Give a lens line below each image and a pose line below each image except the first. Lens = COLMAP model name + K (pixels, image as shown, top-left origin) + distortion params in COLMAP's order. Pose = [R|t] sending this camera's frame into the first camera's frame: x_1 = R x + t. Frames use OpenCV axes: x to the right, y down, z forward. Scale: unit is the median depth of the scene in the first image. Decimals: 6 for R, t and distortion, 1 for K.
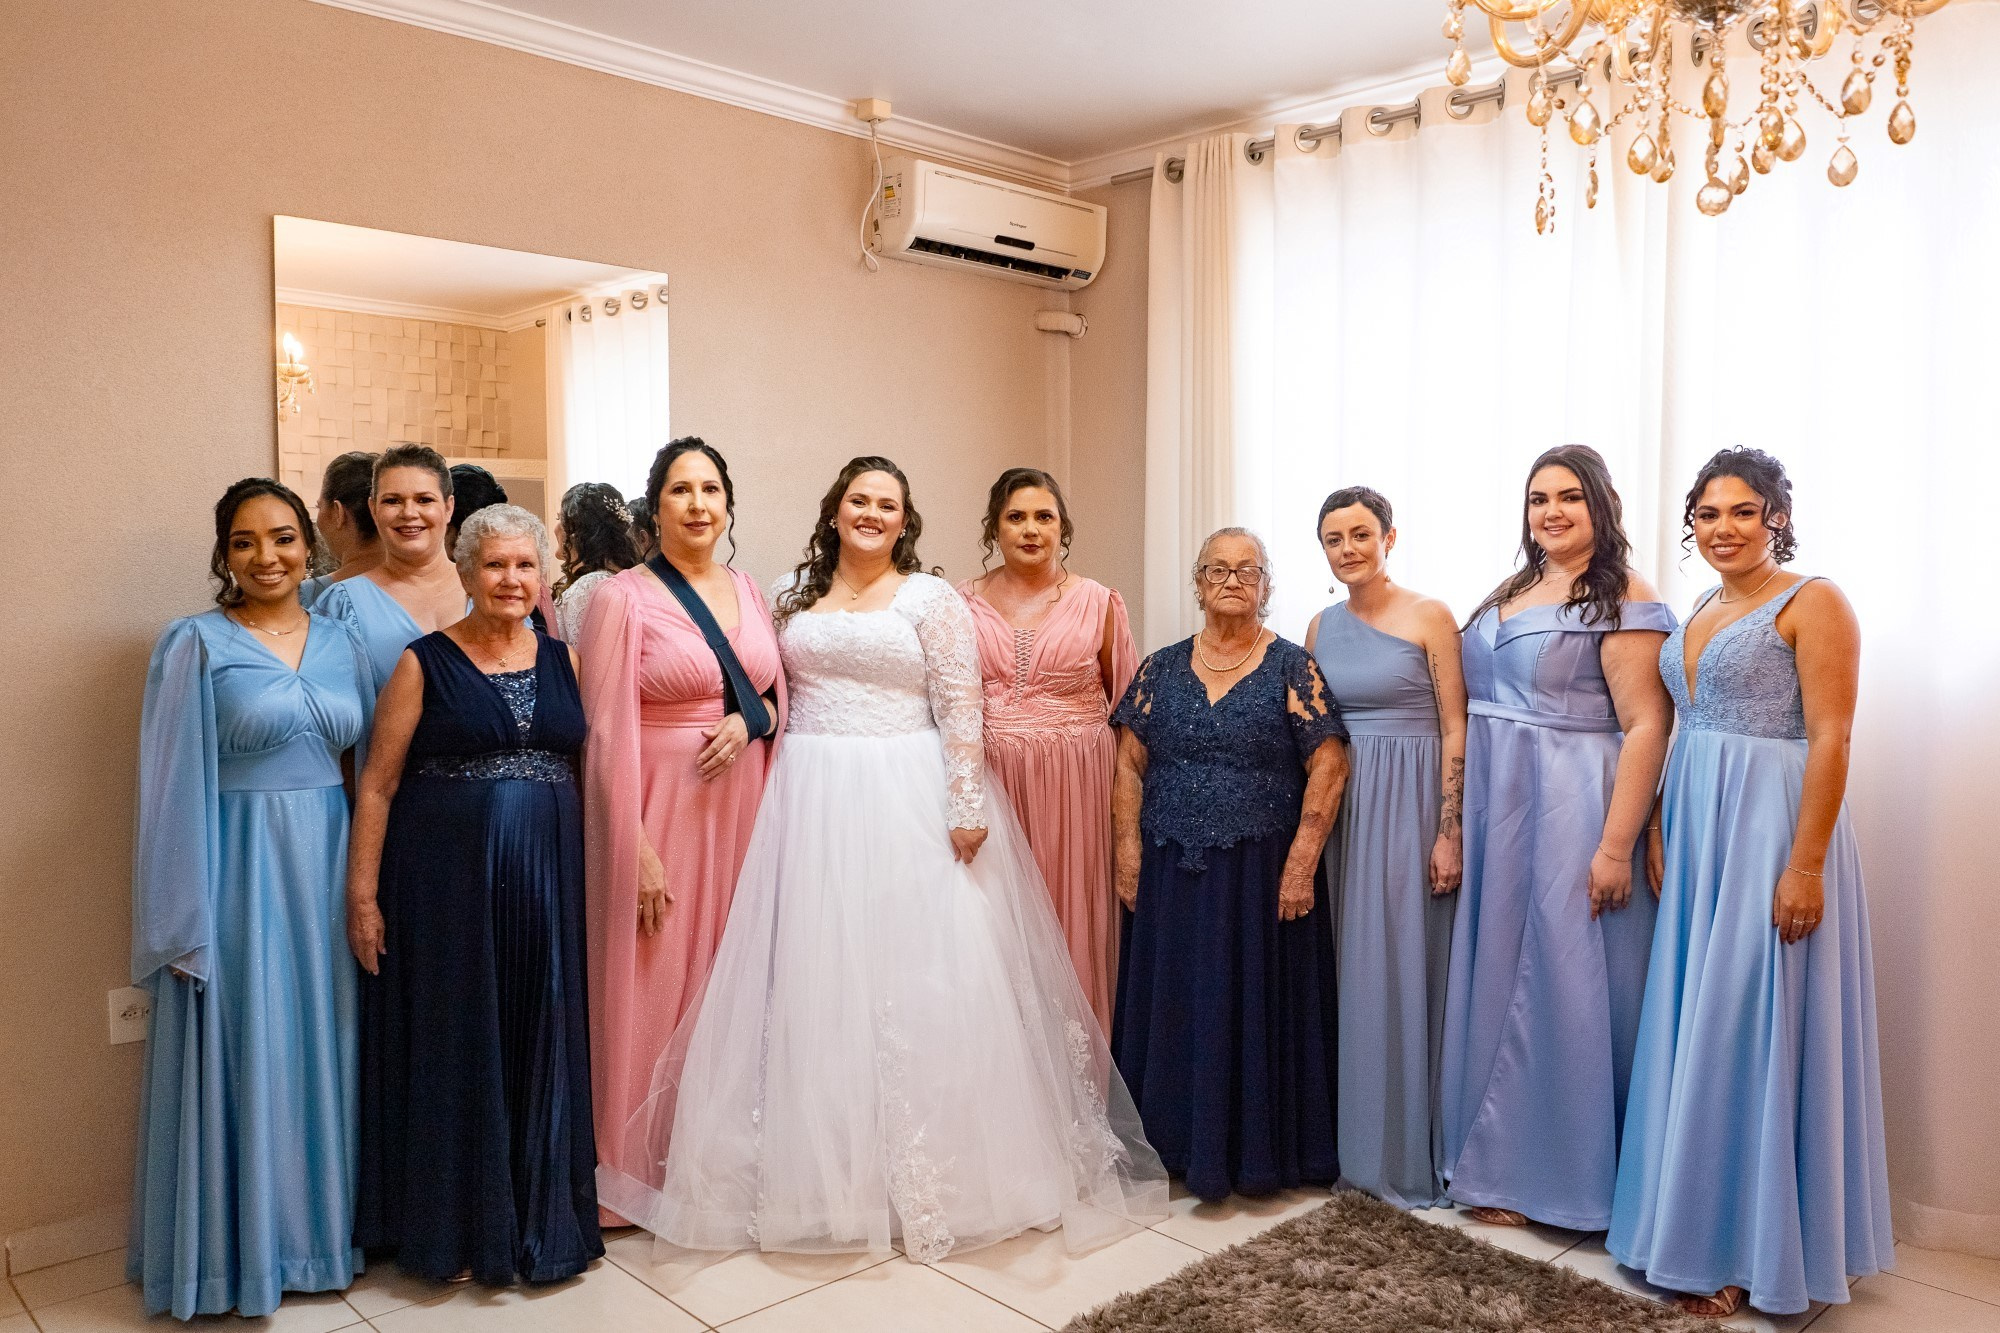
lens RADIAL K [[1623.0, 0, 999.7], [0, 1623.0, 671.5], [0, 0, 1]] dist [0.003002, -0.003596]
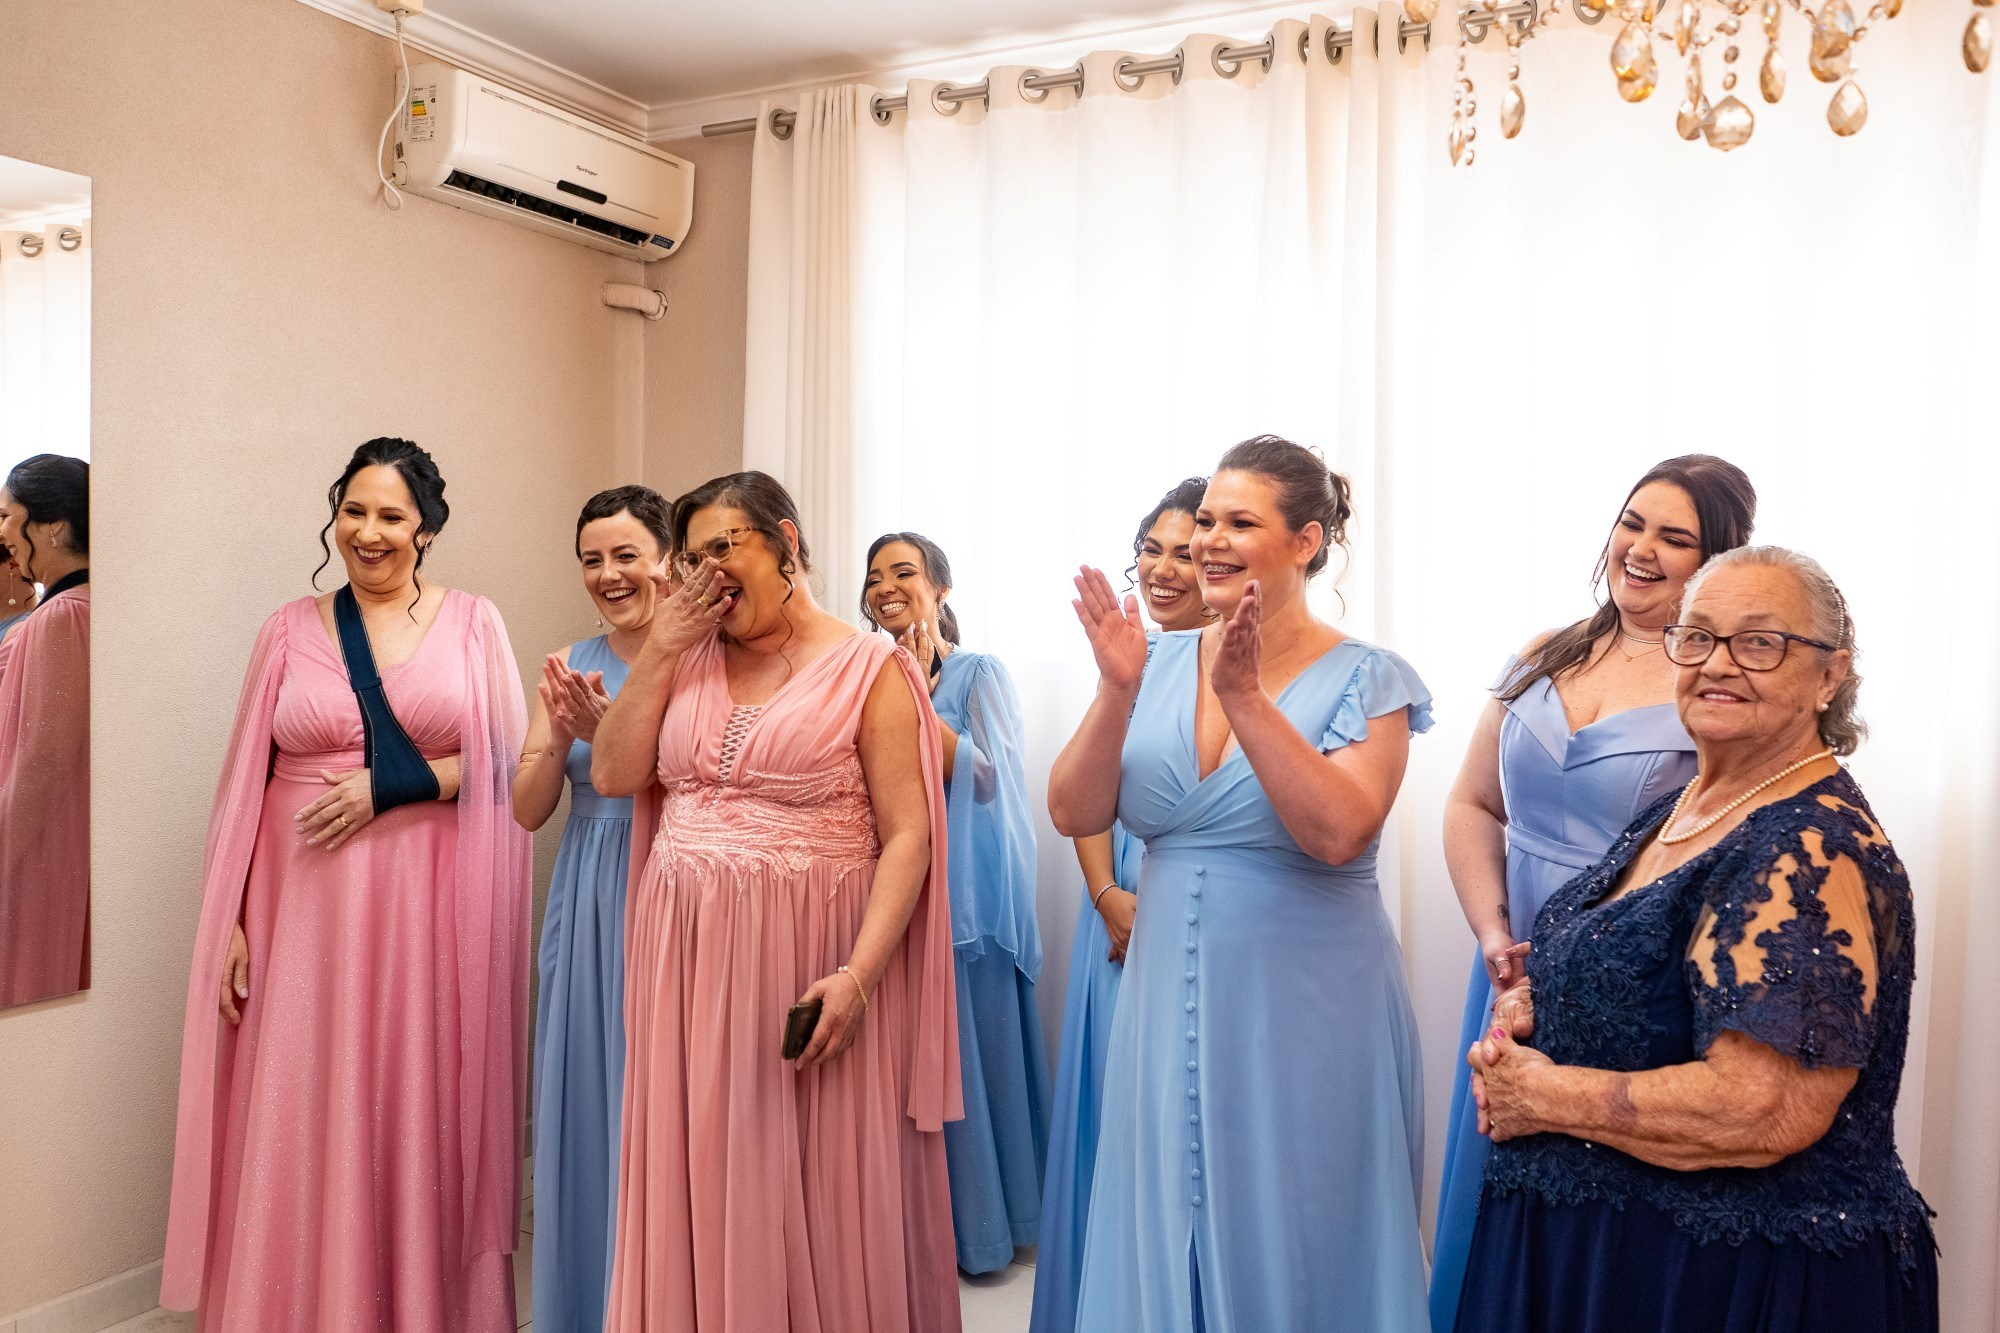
lens RADIAL K [[1623.0, 0, 1004.2], [0, 1623.0, 662.9], [0, 0, 1]] dist [0.003002, -0.003596]
pose [[0.956757, 0.013828, 0.290559, -0.021302], [-0.009132, 0.999805, -0.017511, -0.019709], [-0.290744, 0.014101, 0.956697, 0.176571]]
